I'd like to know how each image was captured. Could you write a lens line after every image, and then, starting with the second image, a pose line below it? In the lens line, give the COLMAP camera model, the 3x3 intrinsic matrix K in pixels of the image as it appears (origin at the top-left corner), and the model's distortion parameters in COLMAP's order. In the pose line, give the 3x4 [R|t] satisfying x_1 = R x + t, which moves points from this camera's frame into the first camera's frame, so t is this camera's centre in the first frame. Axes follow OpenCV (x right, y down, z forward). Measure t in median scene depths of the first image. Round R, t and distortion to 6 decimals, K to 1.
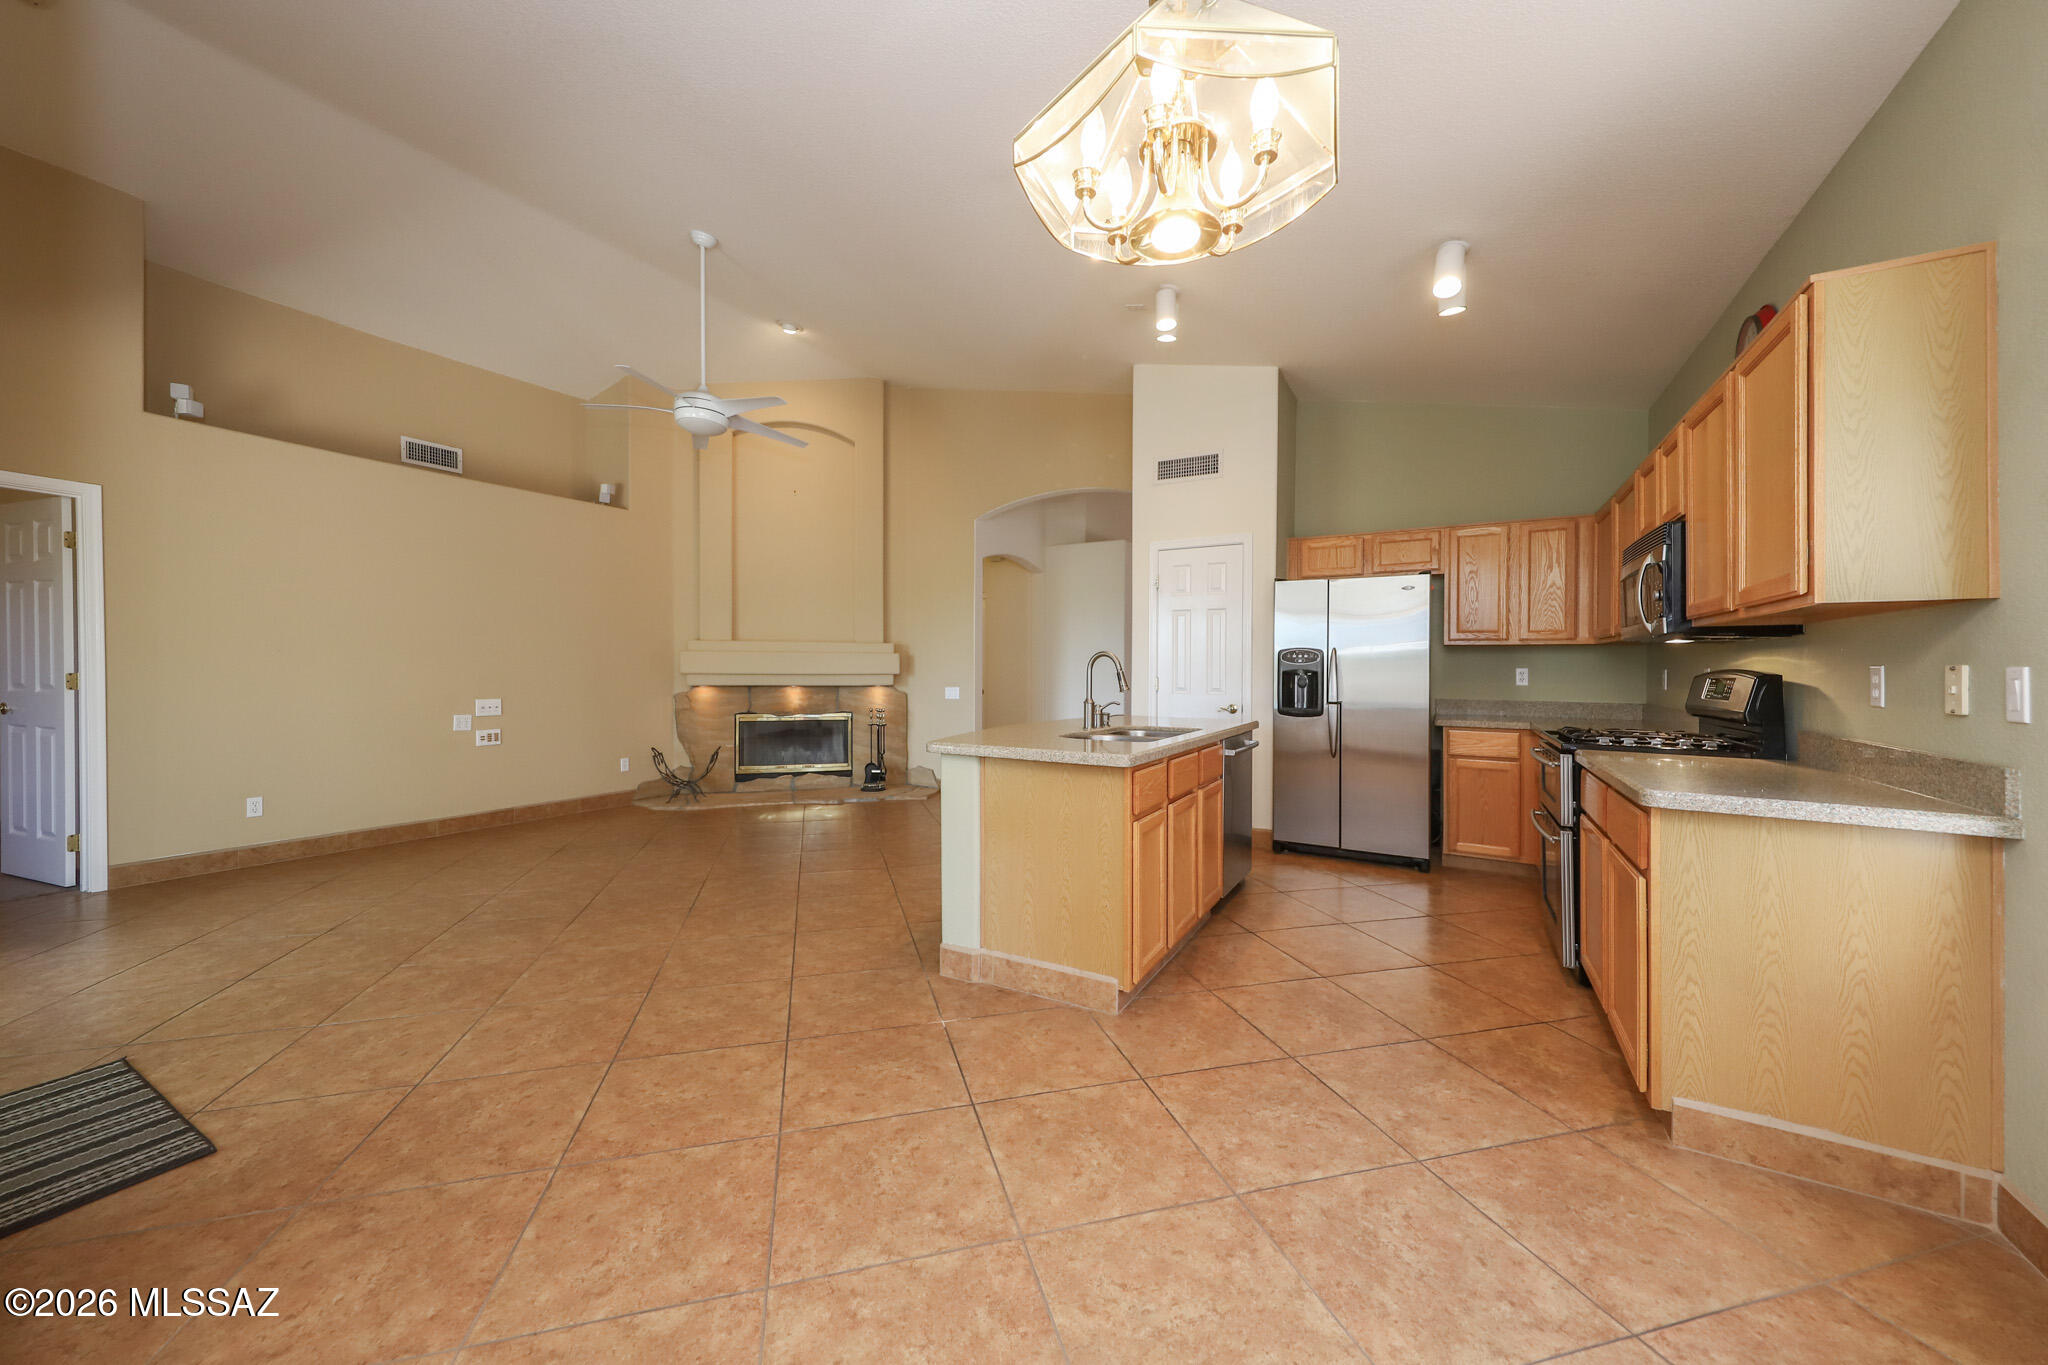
lens RADIAL K [[781.8, 0, 1047.0], [0, 781.8, 679.3], [0, 0, 1]] dist [-0.042212, -0.000116]
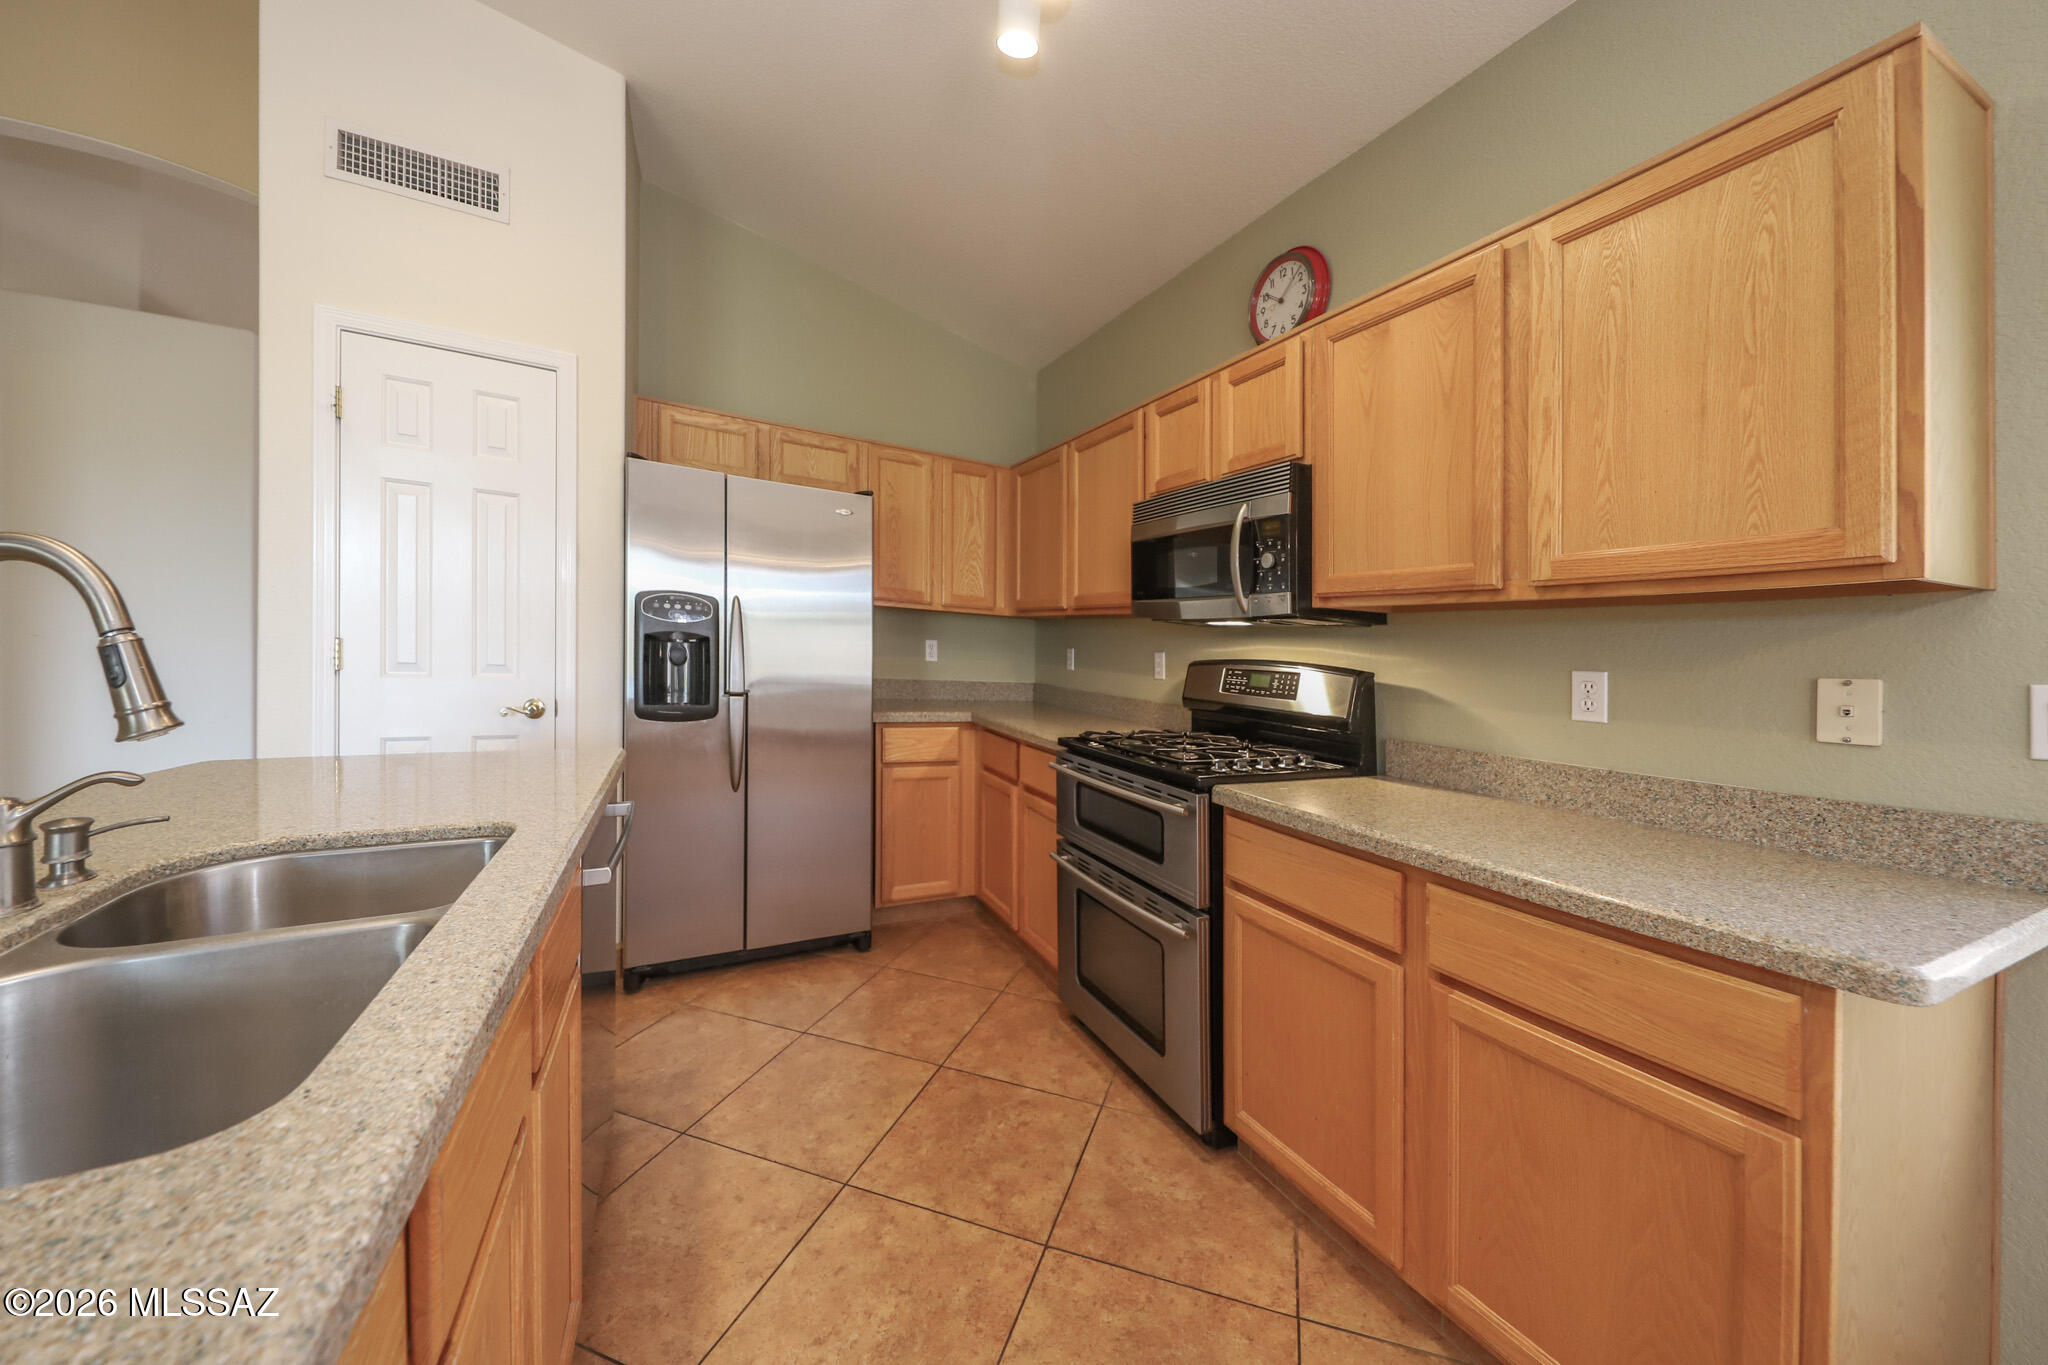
lens RADIAL K [[699.9, 0, 985.8], [0, 699.9, 645.3], [0, 0, 1]] dist [-0.025667, 0.000010]
pose [[0.610636, 0.025865, 0.791489, 0.074560], [-0.036548, 0.999322, -0.004460, -0.008228], [-0.791067, -0.026203, 0.611168, 0.520261]]
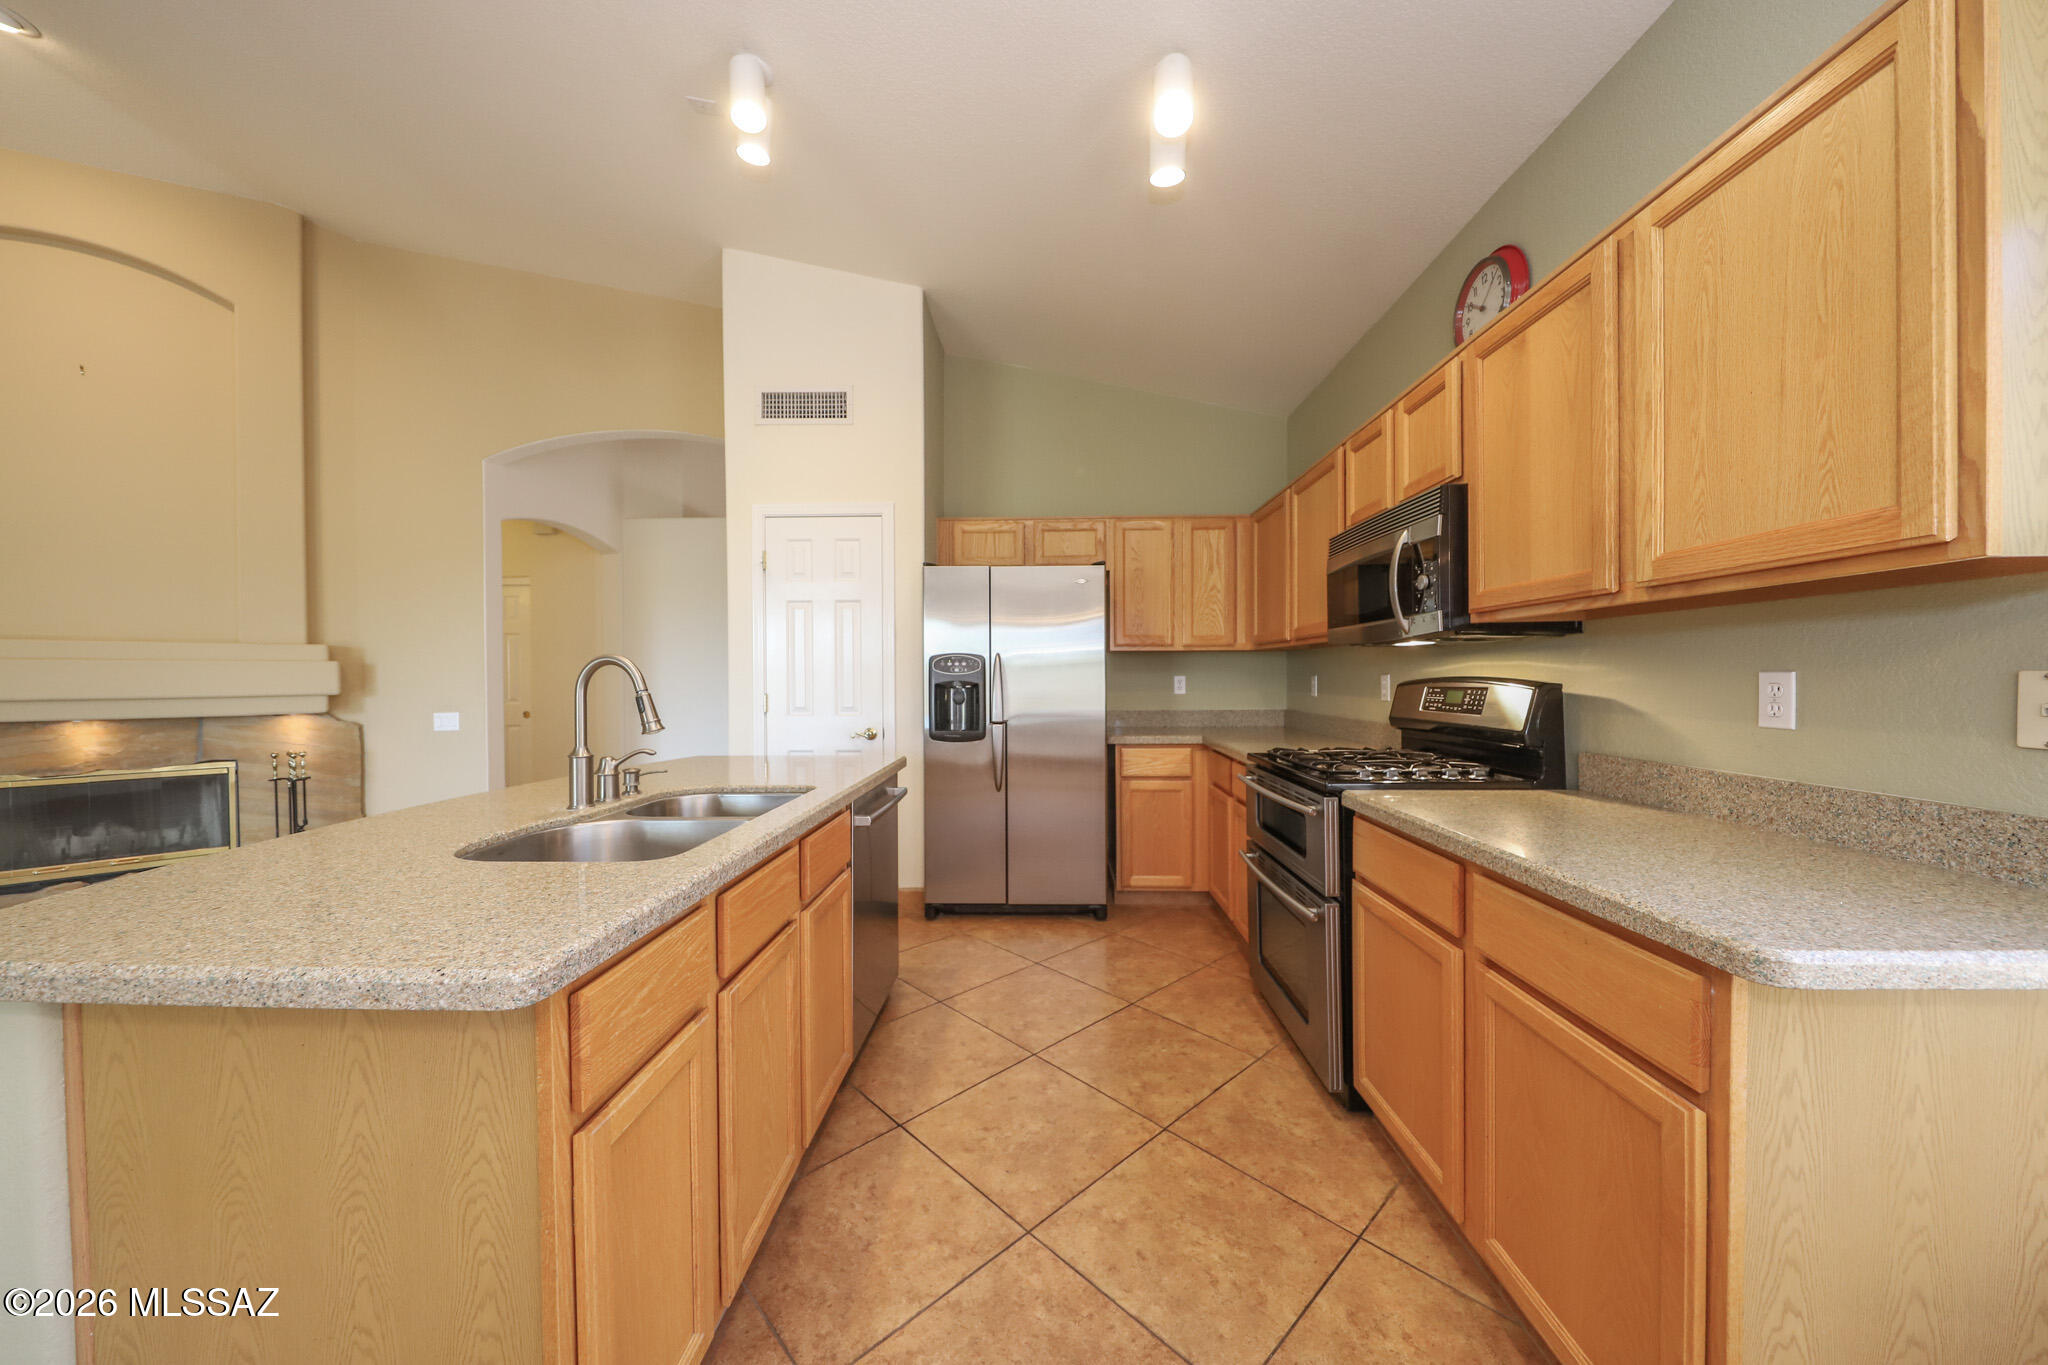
lens RADIAL K [[645.5, 0, 1015.2], [0, 645.5, 691.4], [0, 0, 1]] dist [-0.000369, -0.000121]
pose [[0.906971, -0.018526, 0.420786, 0.102940], [0.015740, 0.999825, 0.010092, -0.006992], [-0.420899, -0.002530, 0.907104, 0.375362]]
